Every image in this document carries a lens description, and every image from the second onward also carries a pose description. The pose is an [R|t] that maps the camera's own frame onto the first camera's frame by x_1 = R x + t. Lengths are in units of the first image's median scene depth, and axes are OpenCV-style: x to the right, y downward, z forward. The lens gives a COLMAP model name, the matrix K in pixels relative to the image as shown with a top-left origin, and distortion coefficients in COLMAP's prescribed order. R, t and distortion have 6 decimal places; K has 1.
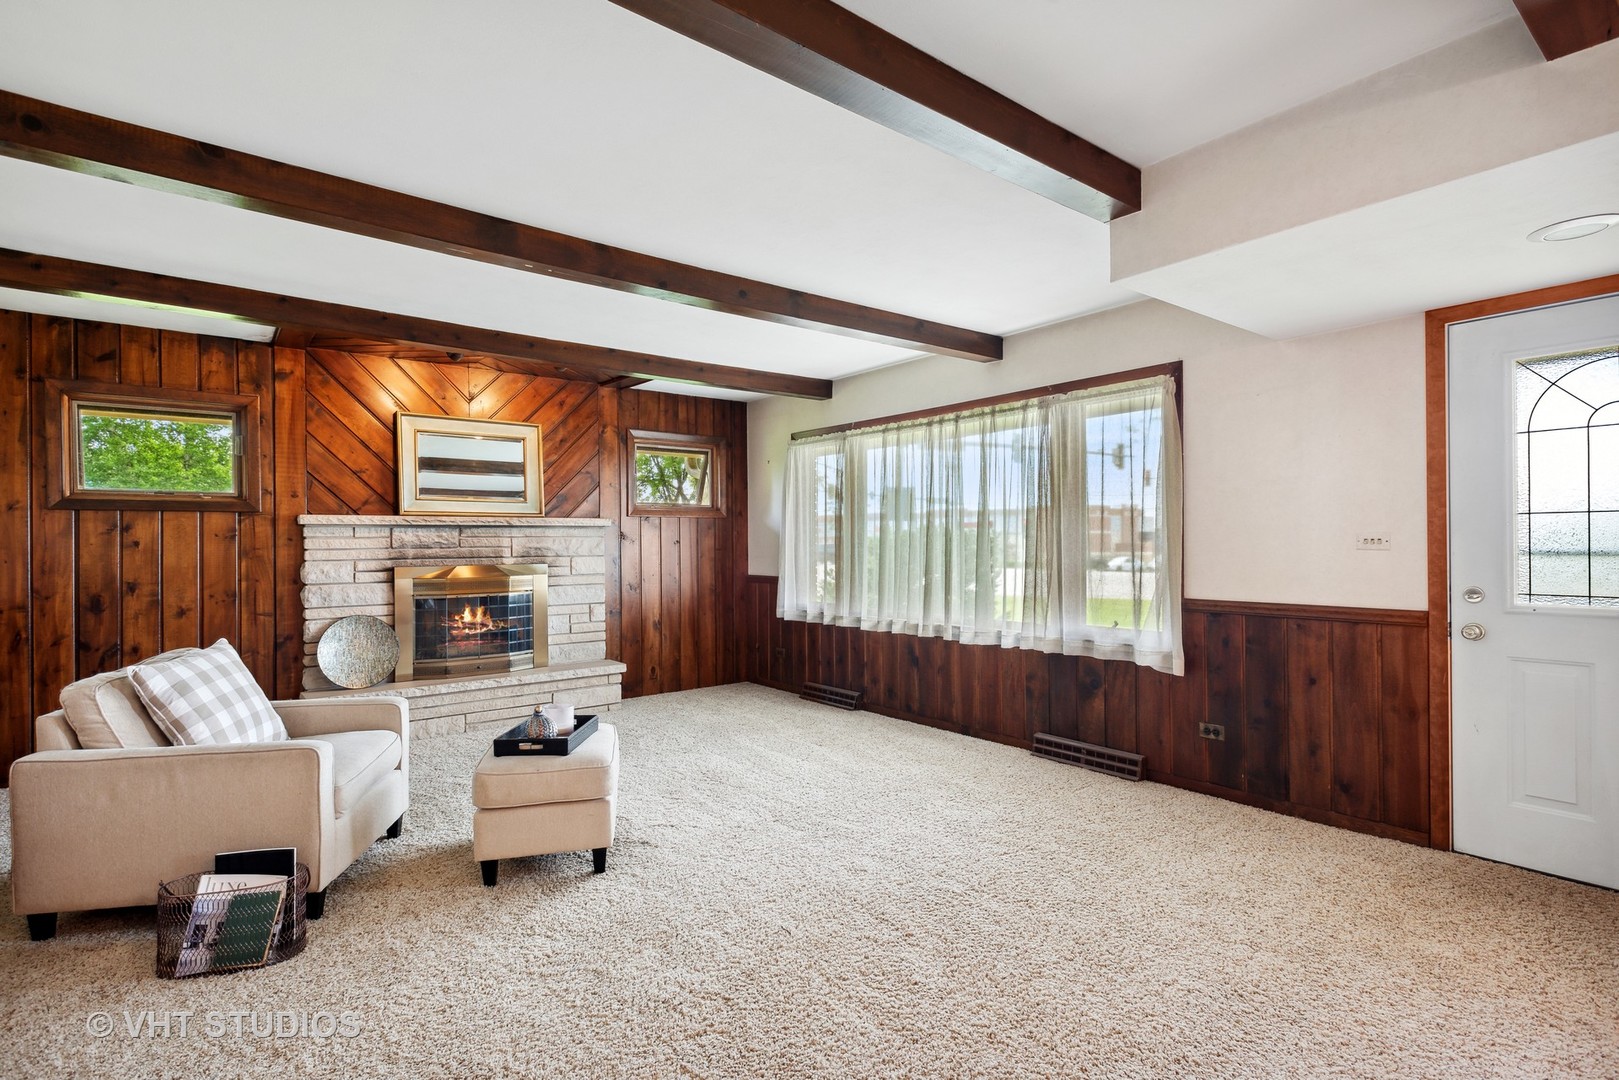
lens RADIAL K [[790.3, 0, 832.4], [0, 790.3, 544.6], [0, 0, 1]] dist [0.012299, -0.000183]
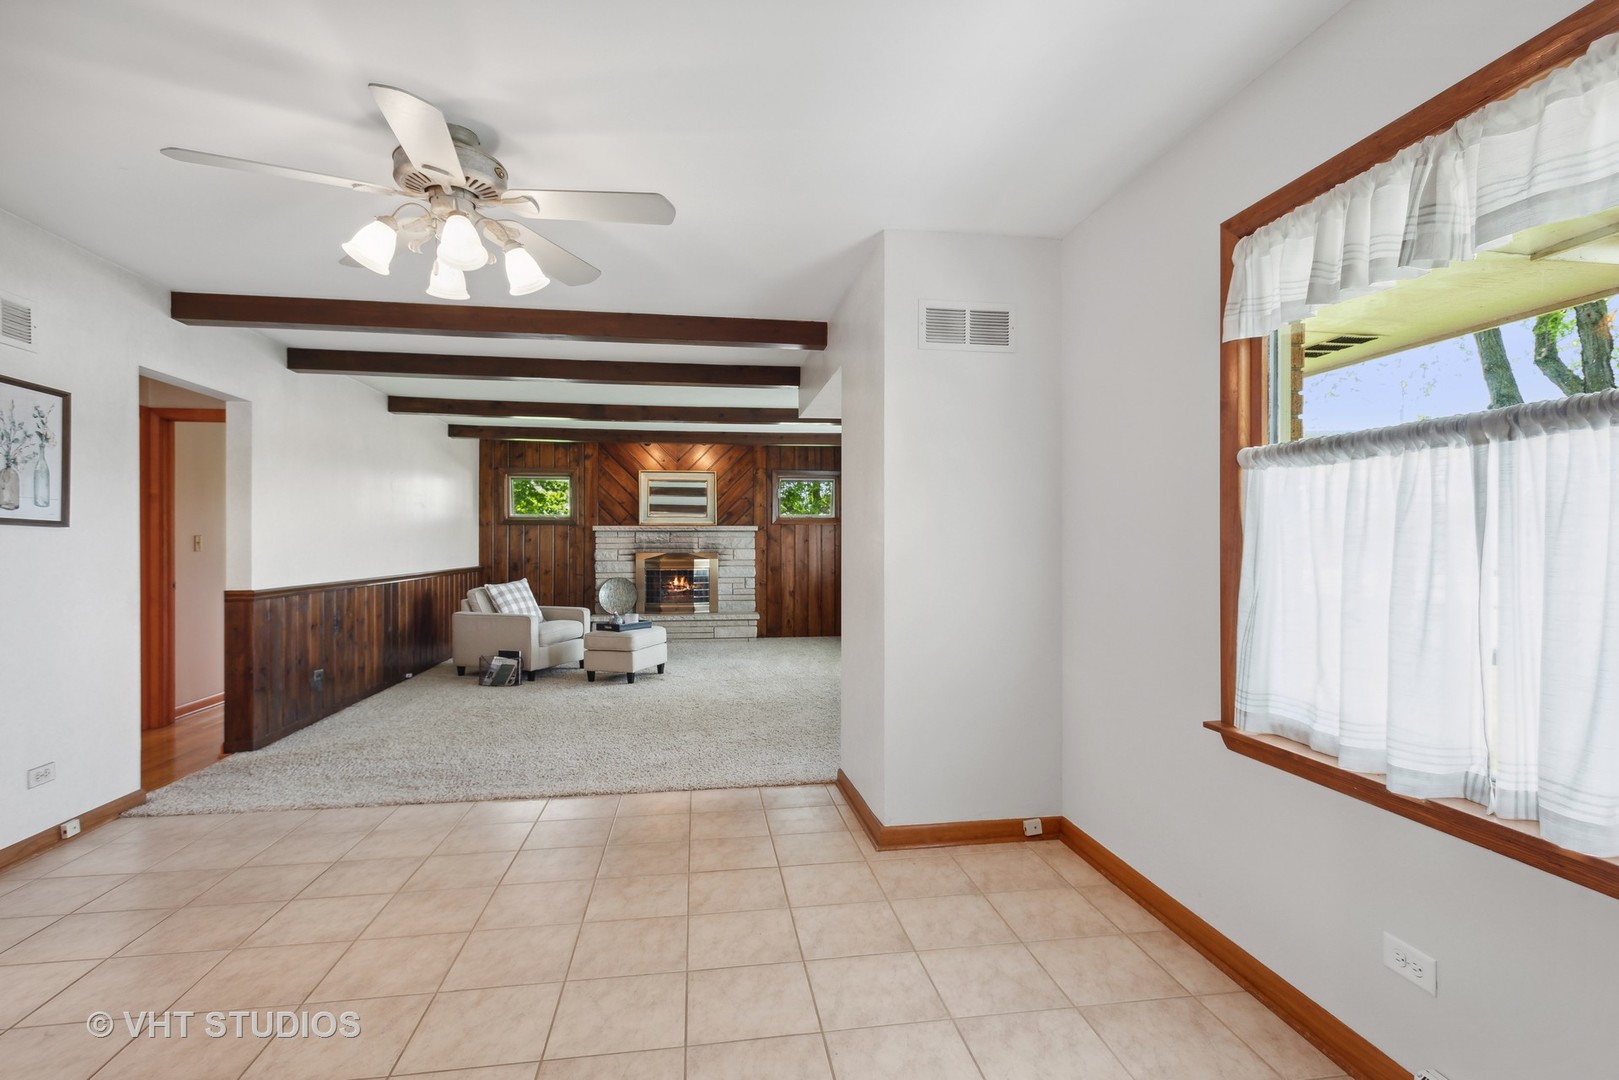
lens RADIAL K [[790.3, 0, 832.4], [0, 790.3, 544.6], [0, 0, 1]] dist [0.012299, -0.000183]
pose [[0.872953, 0.008289, -0.487734, 0.782253], [-0.007199, 0.999966, 0.004109, -0.002705], [0.487752, -0.000076, 0.872982, -0.422055]]
